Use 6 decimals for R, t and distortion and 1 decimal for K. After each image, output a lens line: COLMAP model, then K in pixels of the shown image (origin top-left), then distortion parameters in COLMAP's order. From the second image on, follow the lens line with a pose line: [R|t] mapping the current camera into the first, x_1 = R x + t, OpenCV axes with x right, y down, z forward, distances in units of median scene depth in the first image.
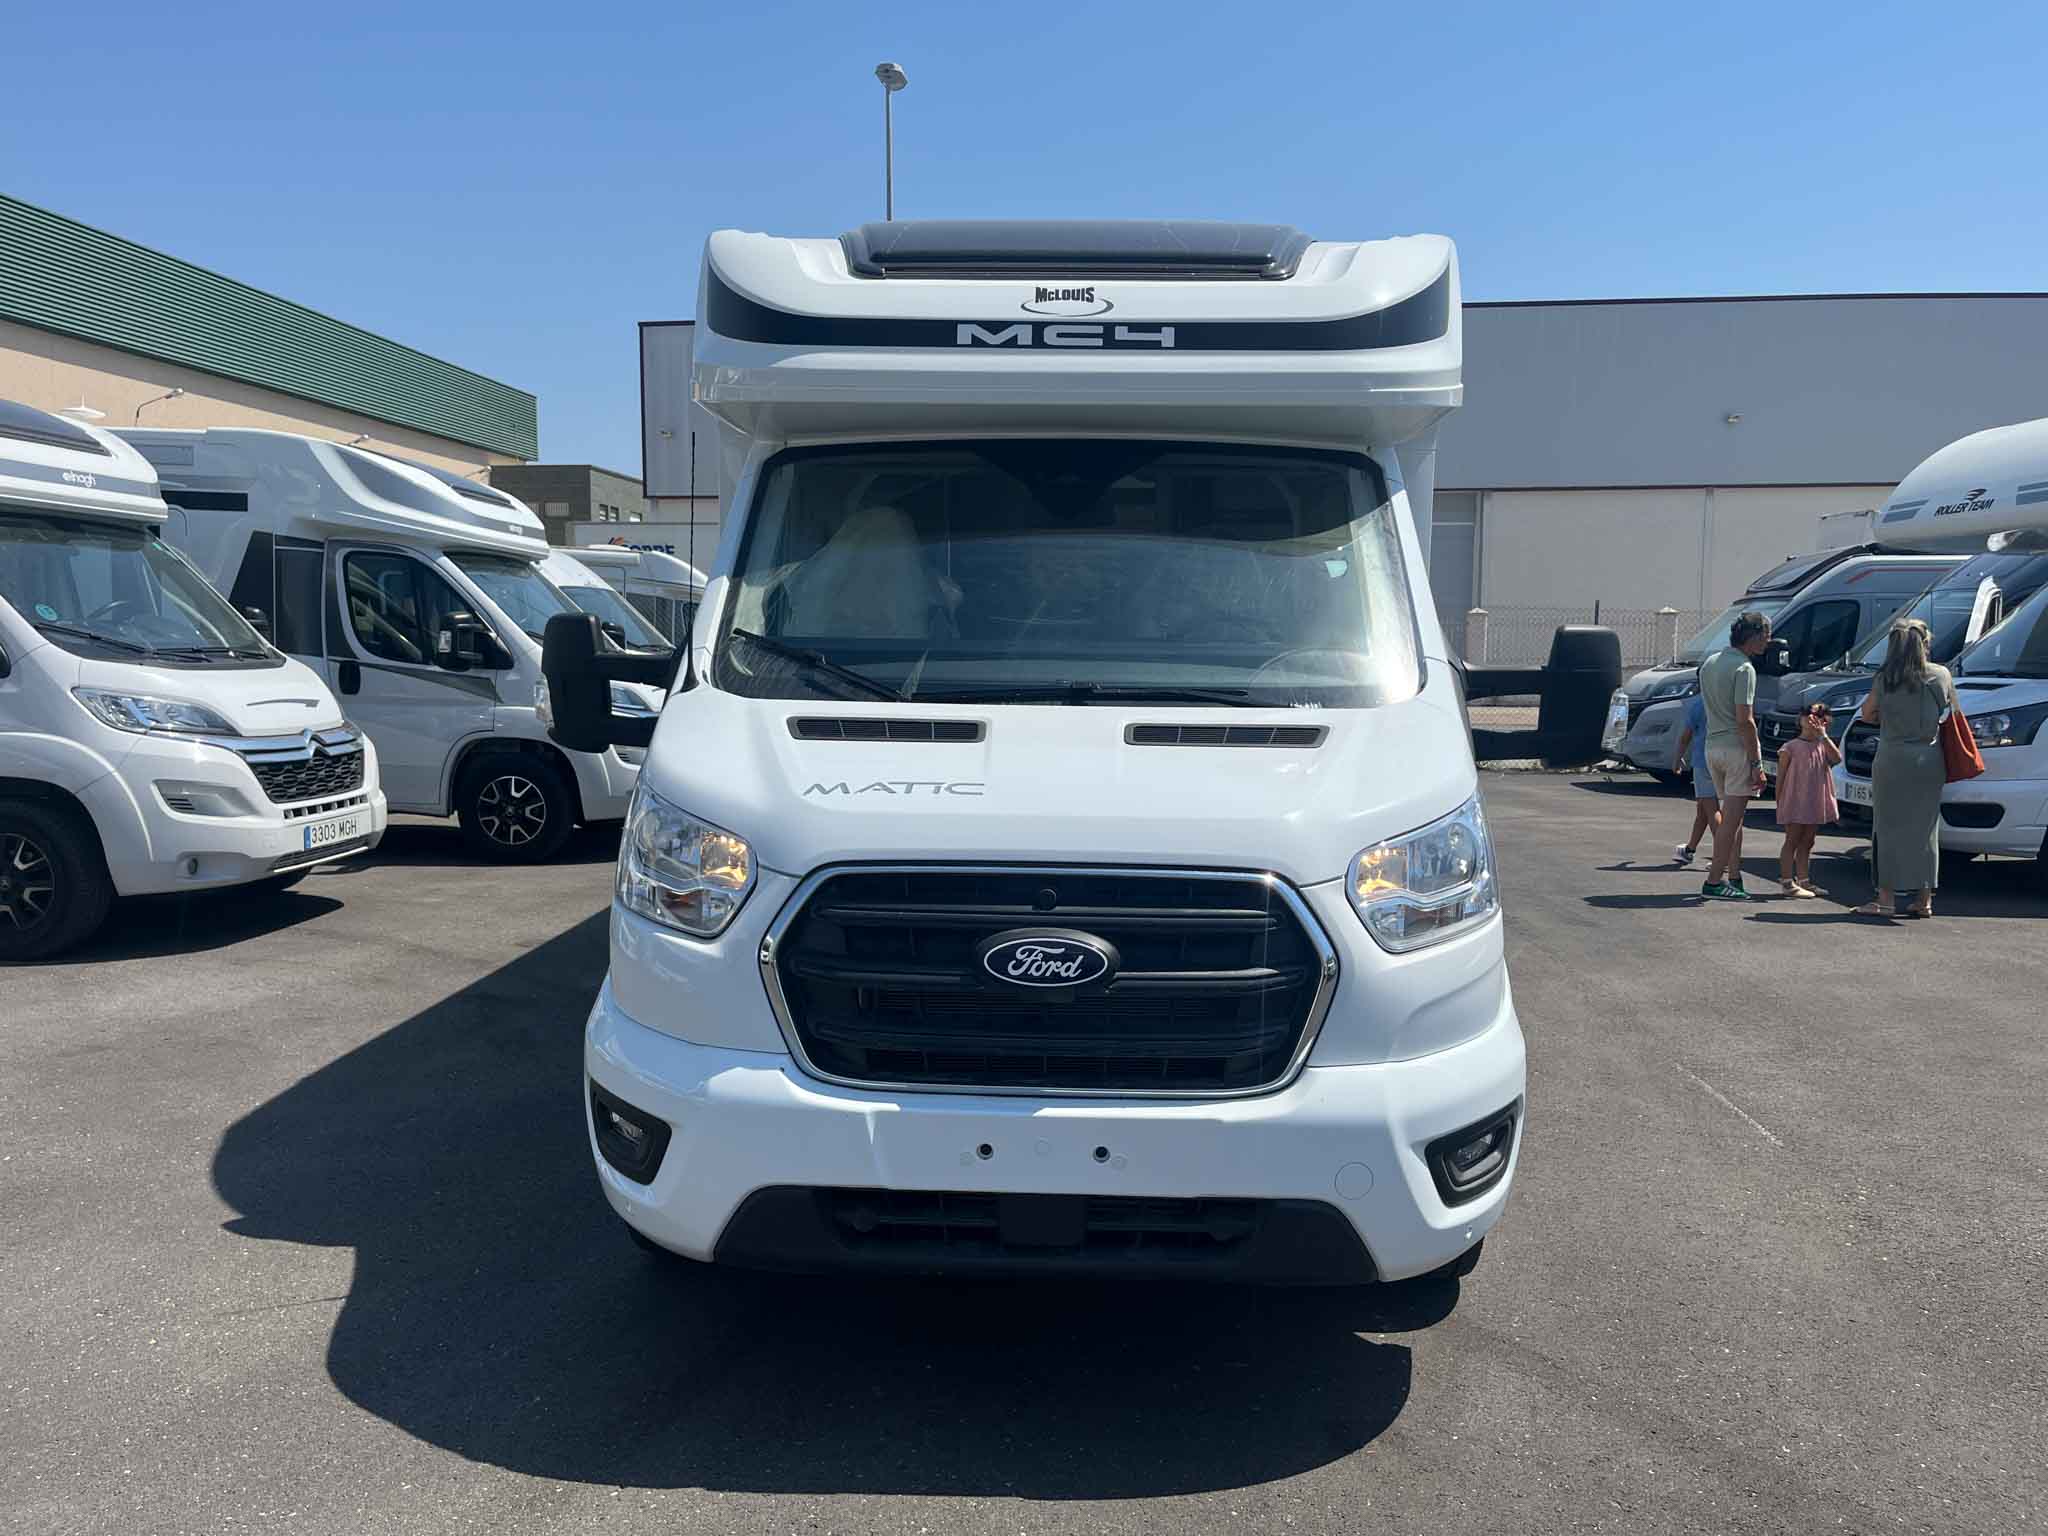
lens RADIAL K [[1553.3, 0, 1024.0], [0, 1553.3, 768.0], [0, 0, 1]] dist [0.013308, -0.001589]
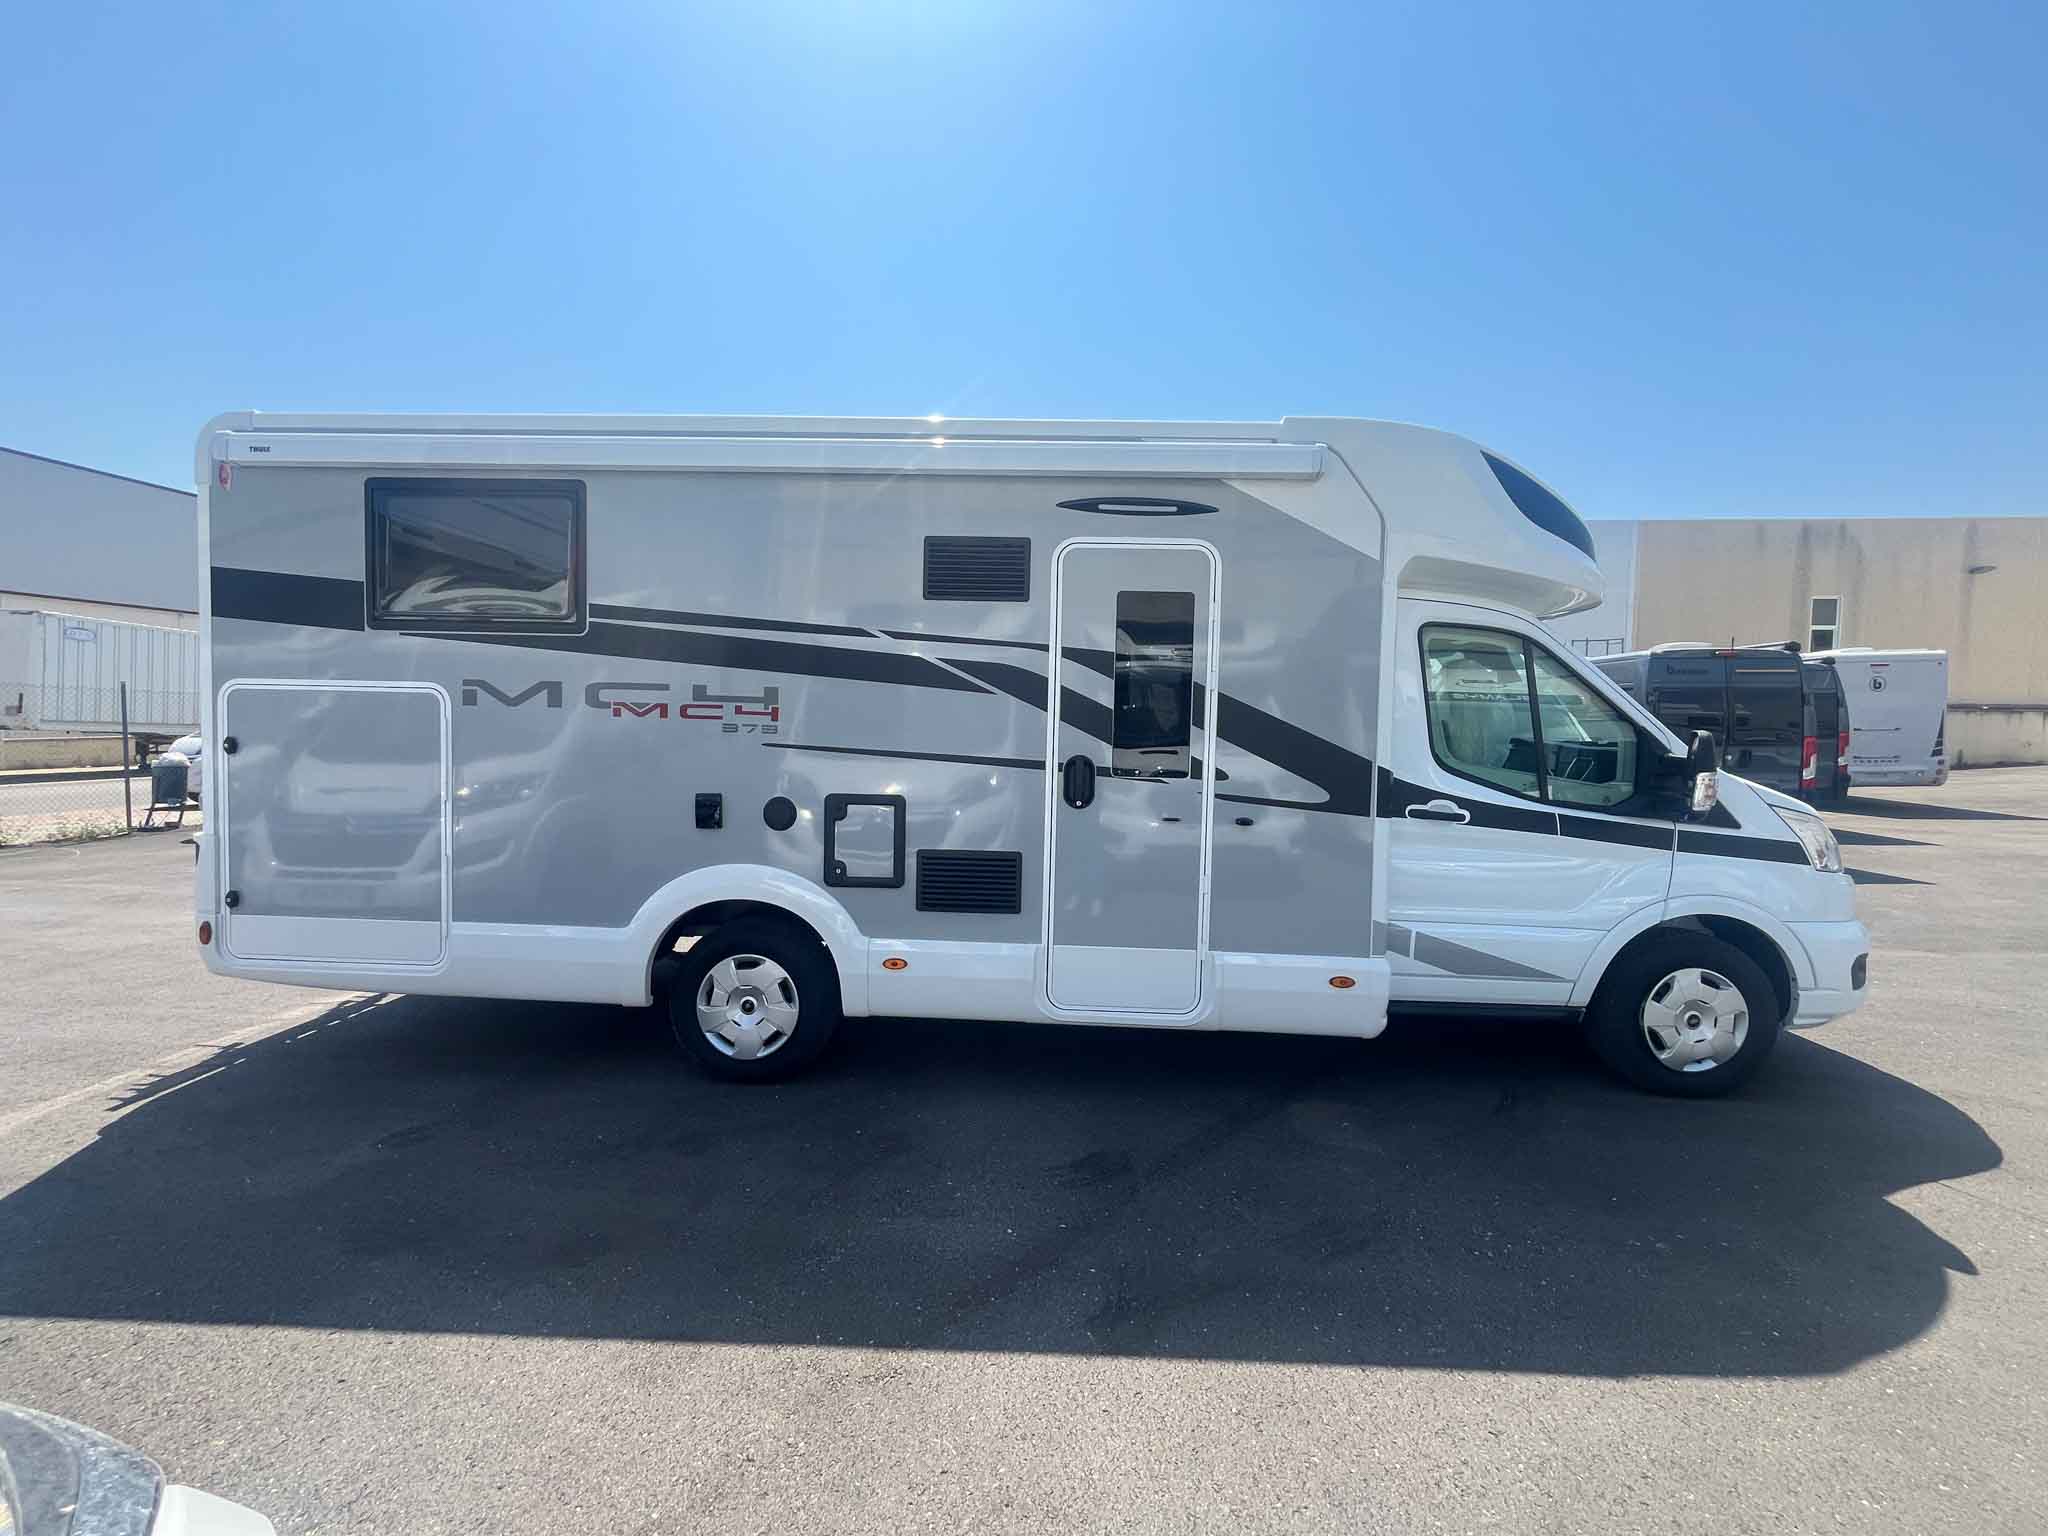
lens RADIAL K [[832.9, 0, 1025.4], [0, 832.9, 762.3], [0, 0, 1]] dist [-0.002109, -0.000844]
pose [[0.007243, -0.050323, 0.998707, -1.109038], [0.072823, 0.996108, 0.049664, -0.159036], [-0.997319, 0.072369, 0.010879, 1.667793]]
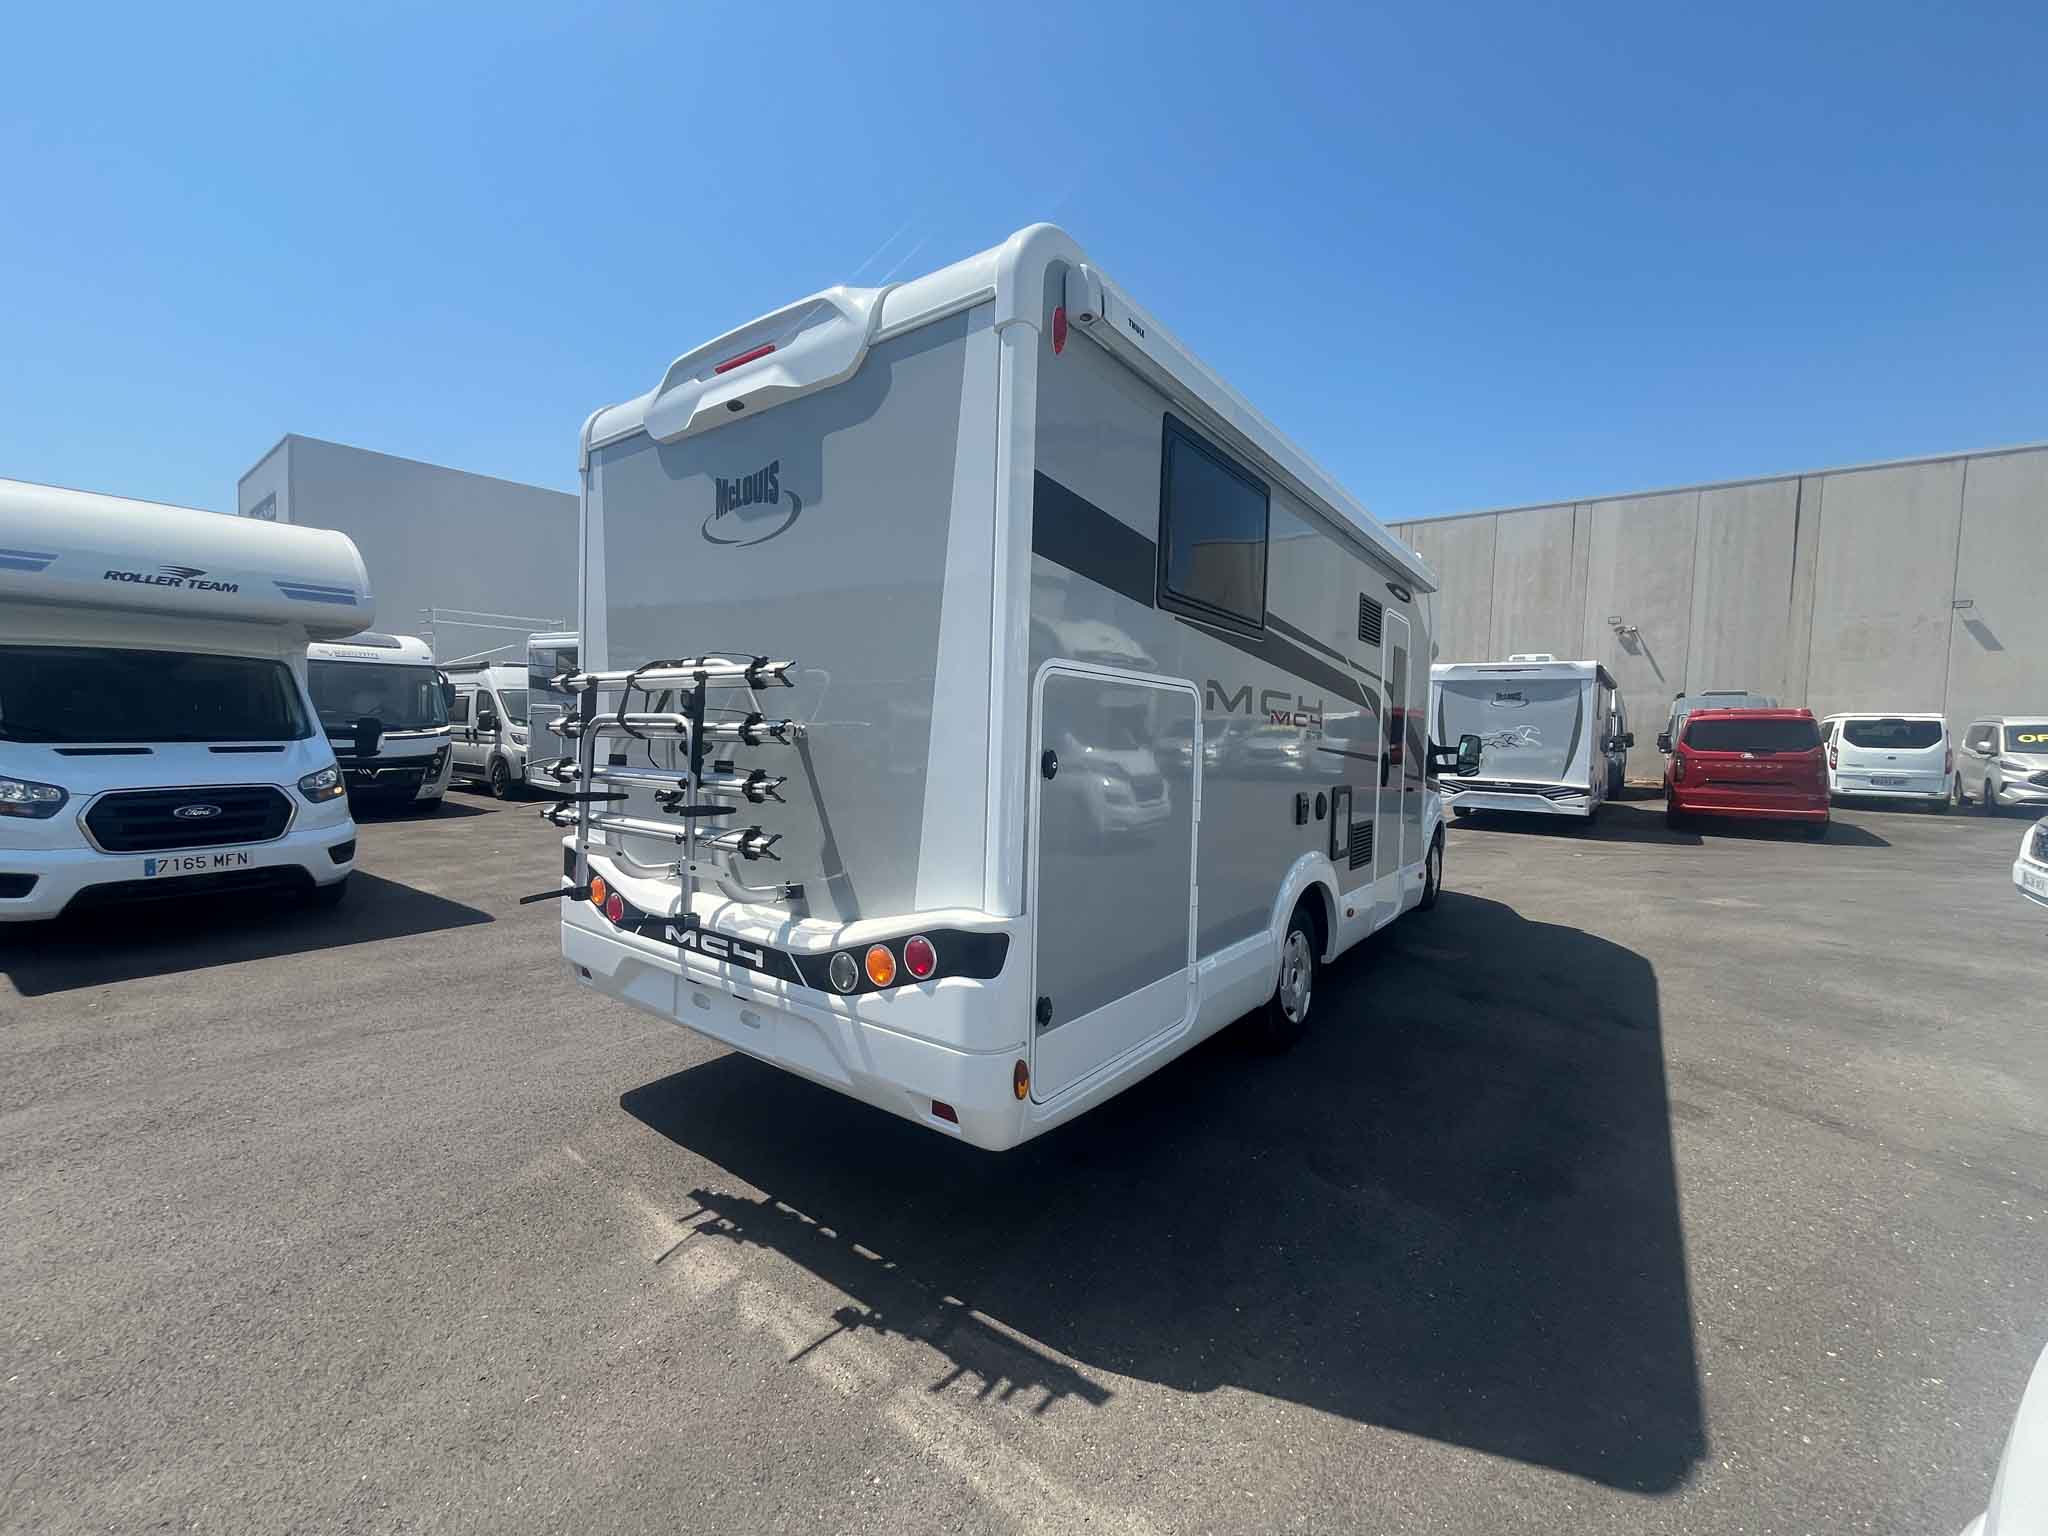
lens RADIAL K [[832.9, 0, 1025.4], [0, 832.9, 762.3], [0, 0, 1]] dist [-0.002109, -0.000844]
pose [[-0.824491, -0.046826, 0.563934, -0.513909], [0.020402, 0.993463, 0.112320, -0.261492], [-0.565507, 0.104112, -0.818146, 3.016026]]
